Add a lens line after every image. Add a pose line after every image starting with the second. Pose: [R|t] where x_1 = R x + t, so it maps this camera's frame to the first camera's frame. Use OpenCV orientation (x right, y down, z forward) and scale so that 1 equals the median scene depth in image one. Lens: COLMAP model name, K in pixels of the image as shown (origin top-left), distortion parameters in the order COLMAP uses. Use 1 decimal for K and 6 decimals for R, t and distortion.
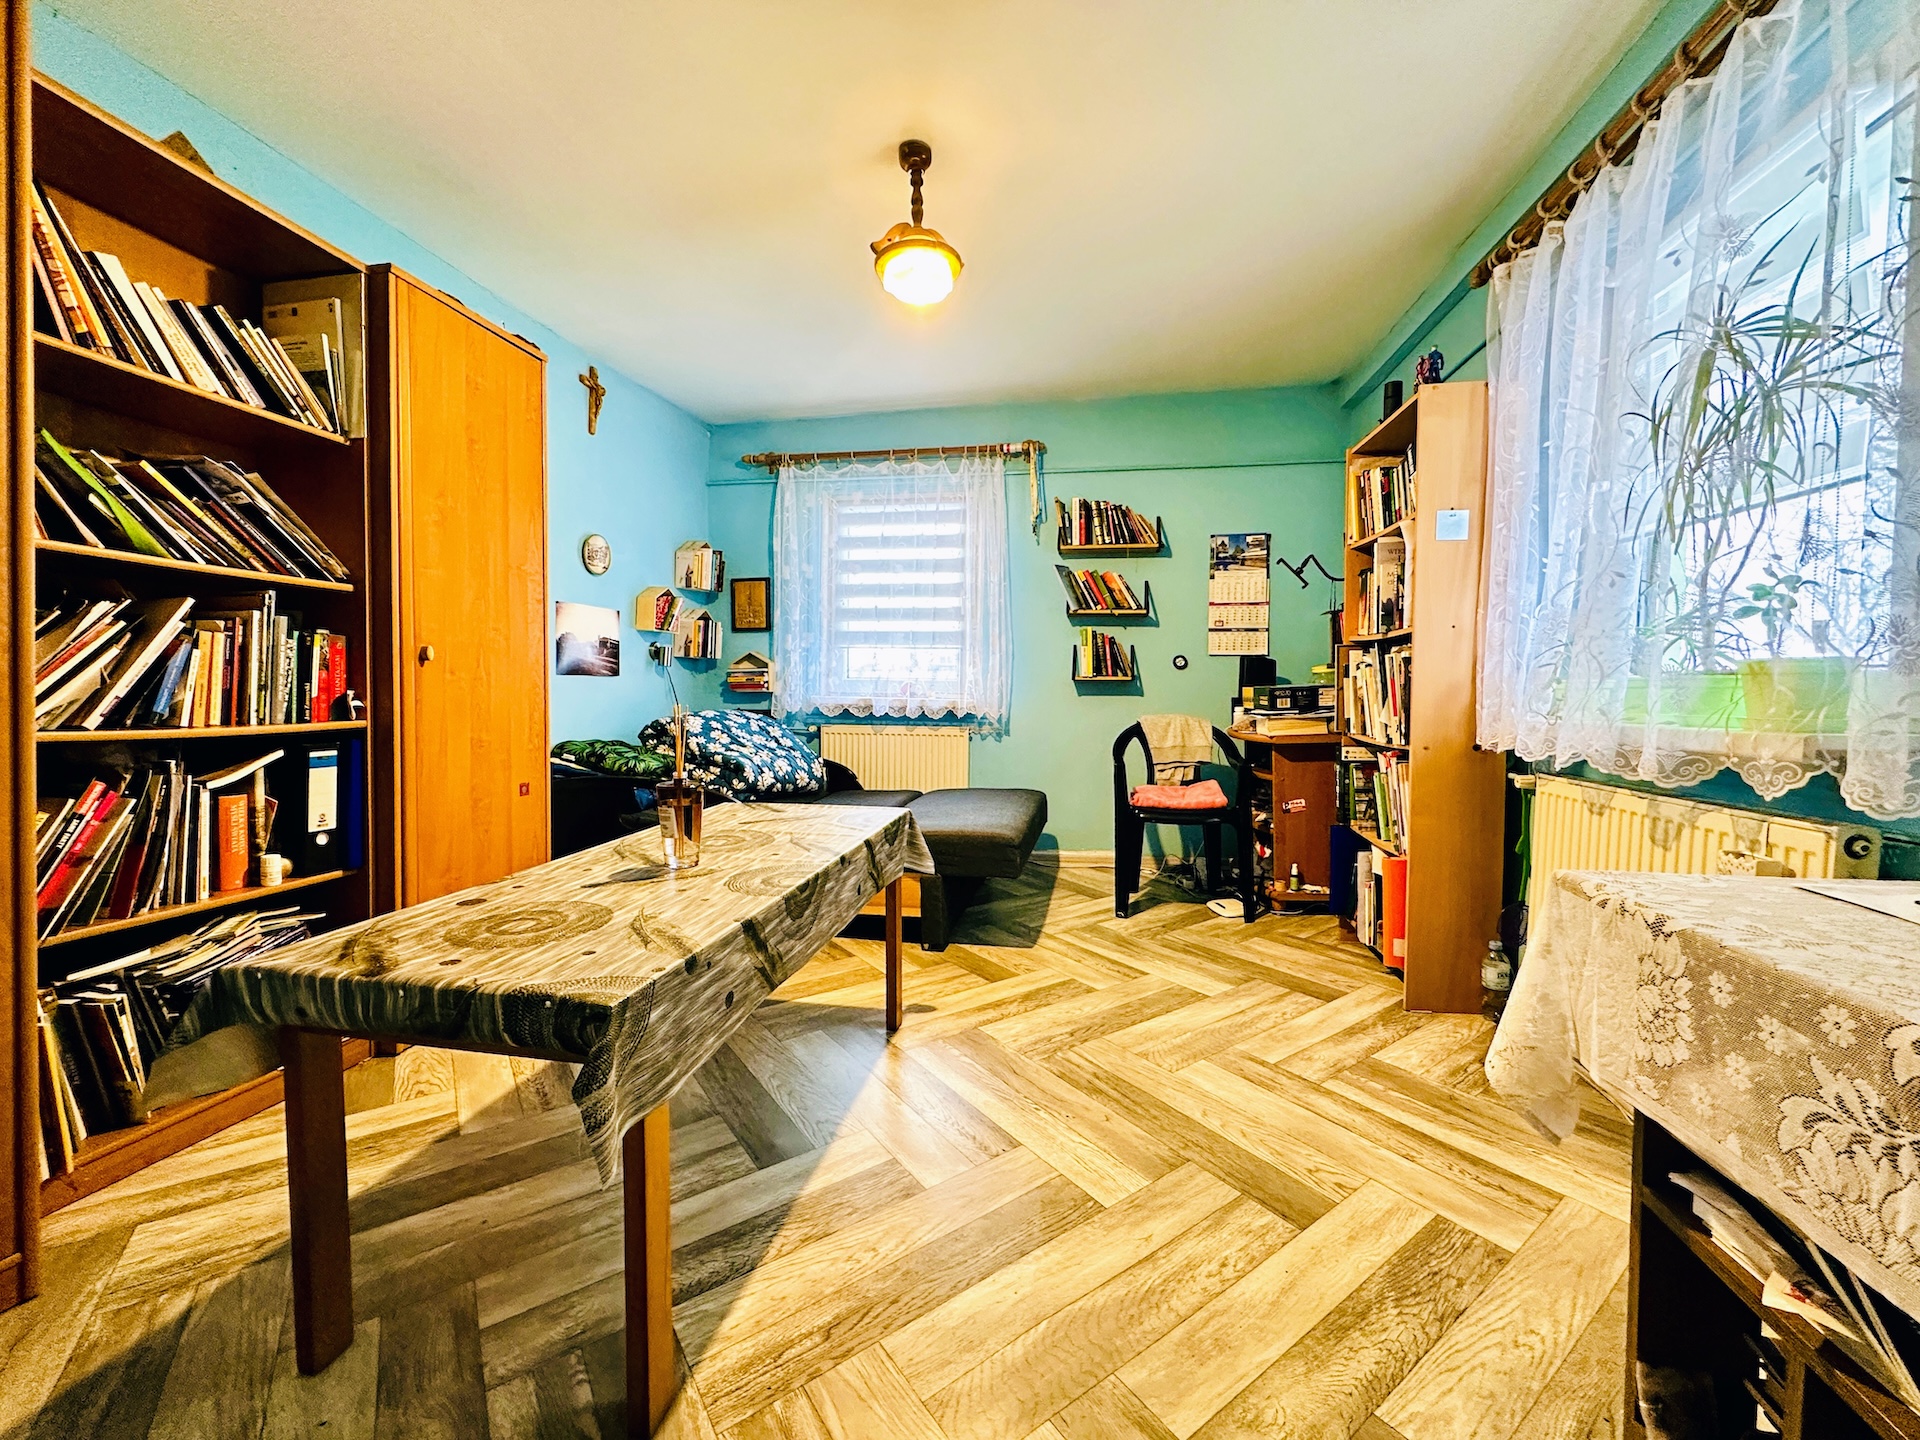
lens RADIAL K [[770.4, 0, 961.2], [0, 770.4, 714.7], [0, 0, 1]] dist [-0.001109, -0.000043]
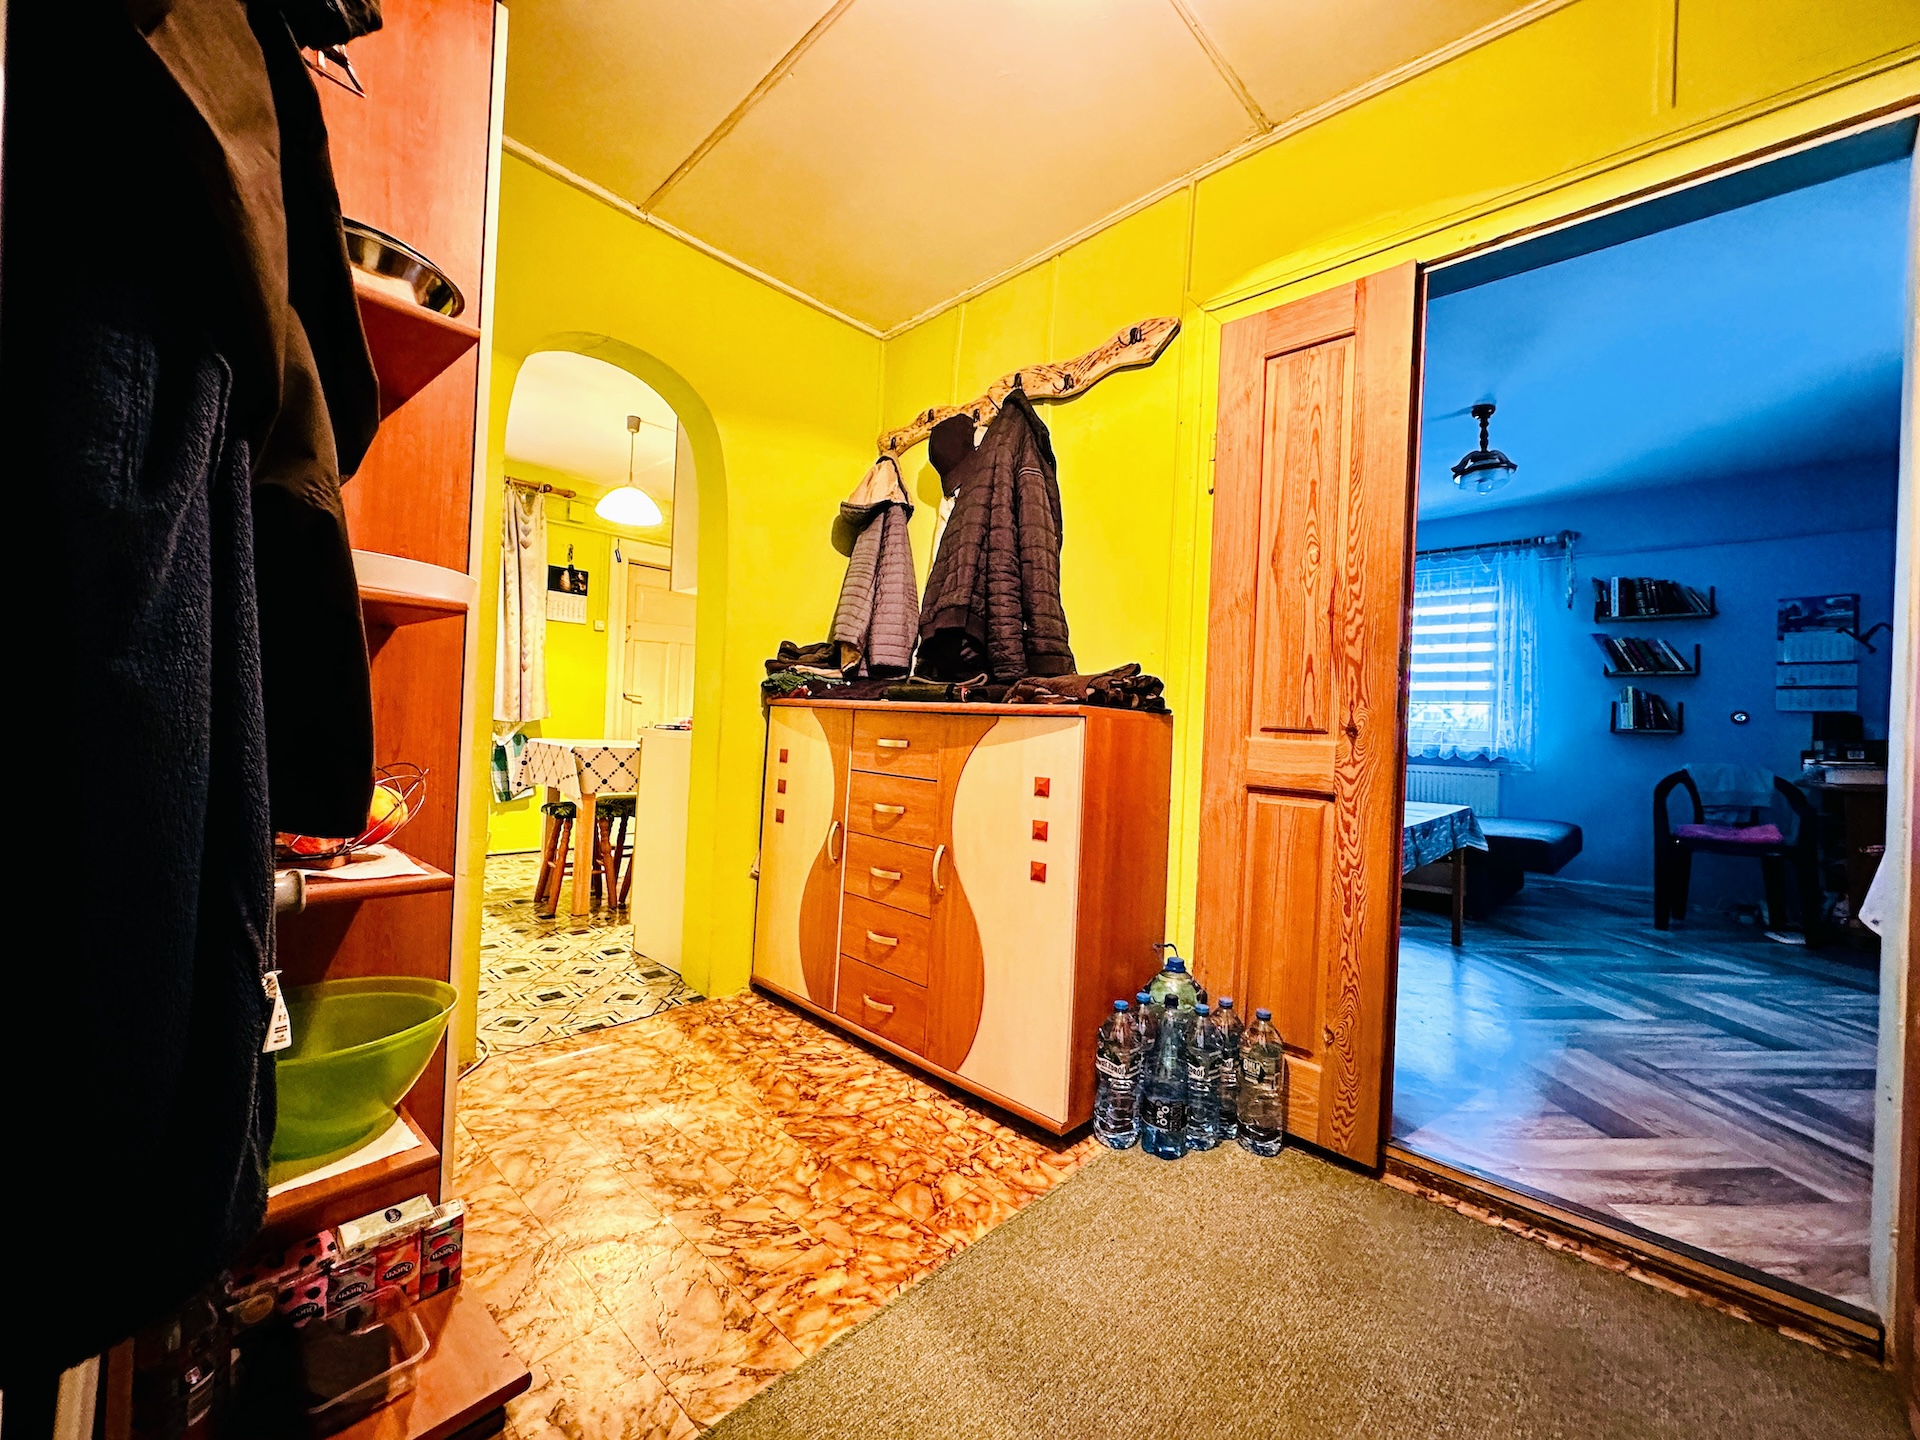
lens RADIAL K [[770.4, 0, 961.2], [0, 770.4, 714.7], [0, 0, 1]] dist [-0.001109, -0.000043]
pose [[0.842637, 0.012153, -0.538345, -0.055619], [-0.050442, 0.997131, -0.056444, 0.044234], [0.536115, 0.074717, 0.840832, -0.499002]]
